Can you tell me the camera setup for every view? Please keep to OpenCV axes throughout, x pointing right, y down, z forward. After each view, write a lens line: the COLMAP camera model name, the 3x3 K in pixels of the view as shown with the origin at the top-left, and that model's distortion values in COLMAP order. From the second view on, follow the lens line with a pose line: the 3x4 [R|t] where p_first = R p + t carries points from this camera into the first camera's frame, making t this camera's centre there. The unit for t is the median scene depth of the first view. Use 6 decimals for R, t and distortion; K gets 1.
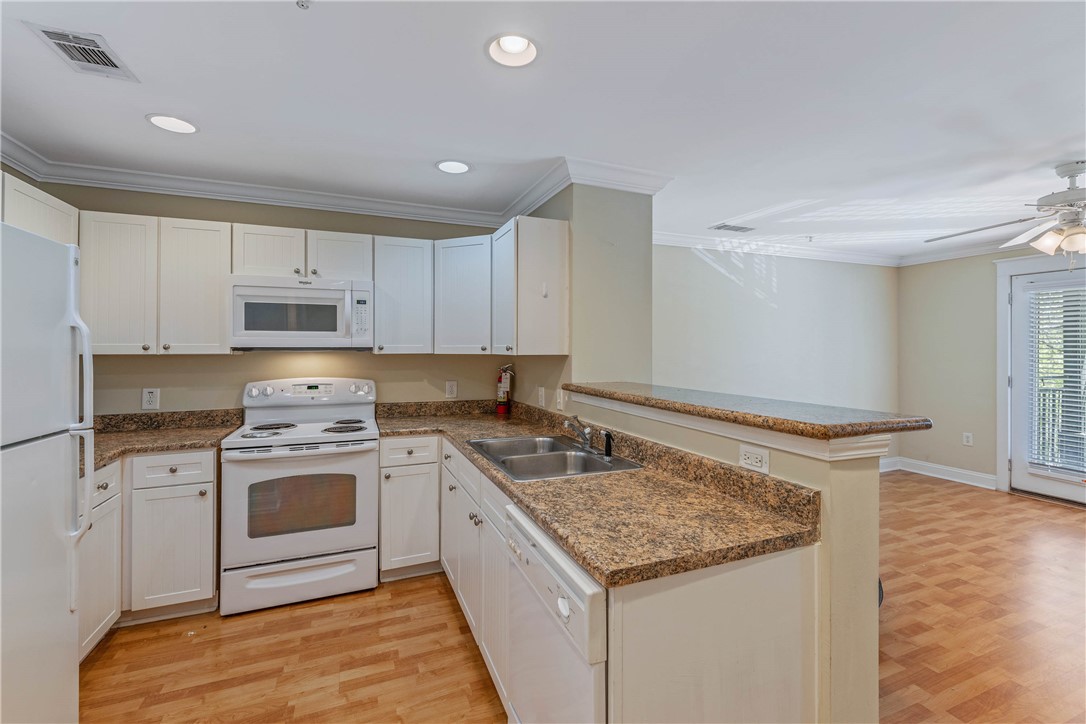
lens RADIAL K [[474.0, 0, 543.3], [0, 474.0, 350.2], [0, 0, 1]] dist [0.004029, 0.000045]
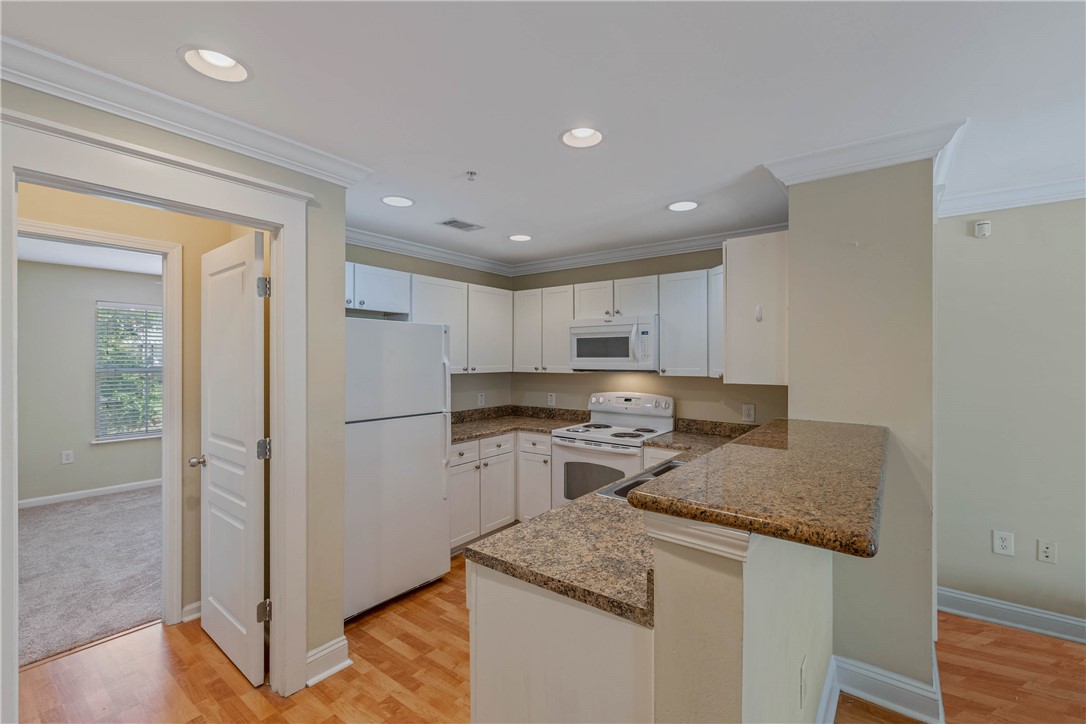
lens RADIAL K [[464.6, 0, 543.0], [0, 464.6, 362.0], [0, 0, 1]] dist [-0.002093, -0.000399]
pose [[0.507818, 0.006836, -0.861437, 0.572478], [-0.001240, 0.999973, 0.007205, -0.039665], [0.861463, -0.002590, 0.507813, 0.193130]]
